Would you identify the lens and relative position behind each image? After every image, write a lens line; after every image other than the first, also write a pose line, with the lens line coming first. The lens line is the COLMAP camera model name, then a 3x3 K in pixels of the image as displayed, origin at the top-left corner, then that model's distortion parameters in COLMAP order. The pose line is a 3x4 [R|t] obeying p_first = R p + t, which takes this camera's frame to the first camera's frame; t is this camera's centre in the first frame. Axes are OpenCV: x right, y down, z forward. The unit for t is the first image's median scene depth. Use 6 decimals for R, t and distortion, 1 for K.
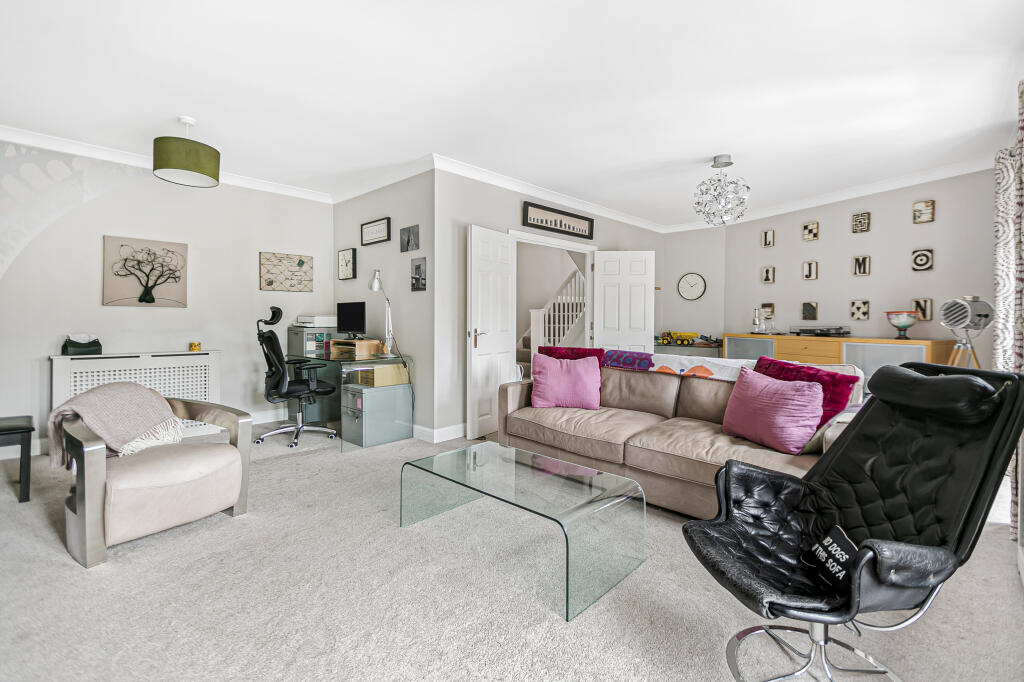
lens RADIAL K [[464.2, 0, 507.1], [0, 464.2, 318.8], [0, 0, 1]] dist [0.000165, -0.000314]
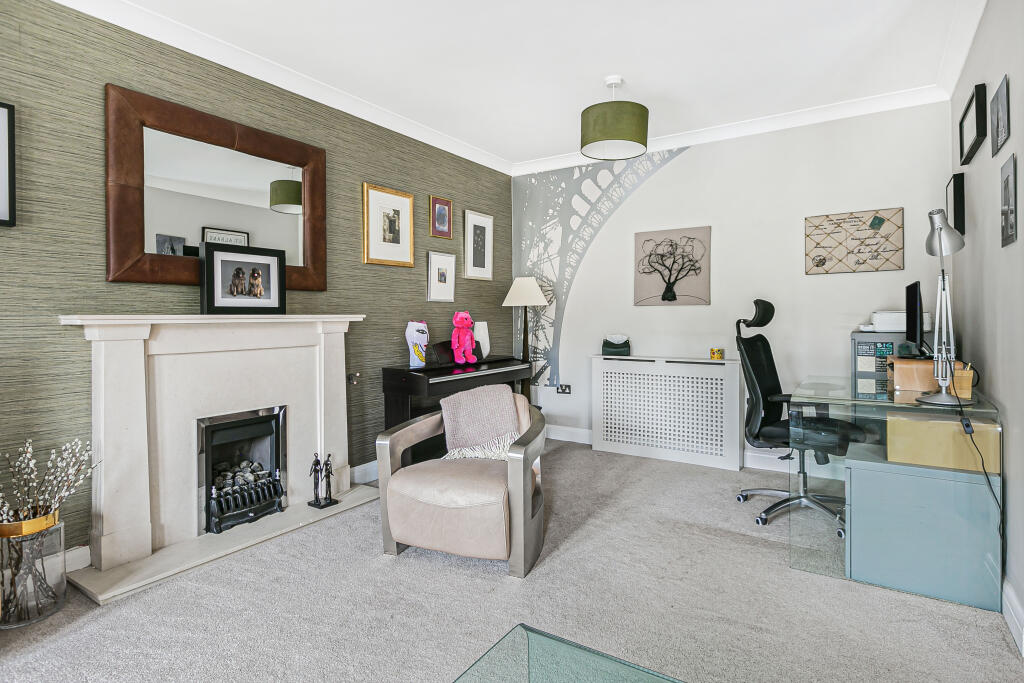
lens RADIAL K [[543.2, 0, 510.6], [0, 543.2, 320.7], [0, 0, 1]] dist [0.000330, 0.000145]
pose [[0.179274, -0.003041, -0.983795, 0.185502], [0.008530, 0.999962, -0.001537, 0.001998], [0.983762, -0.008116, 0.179293, 0.515300]]
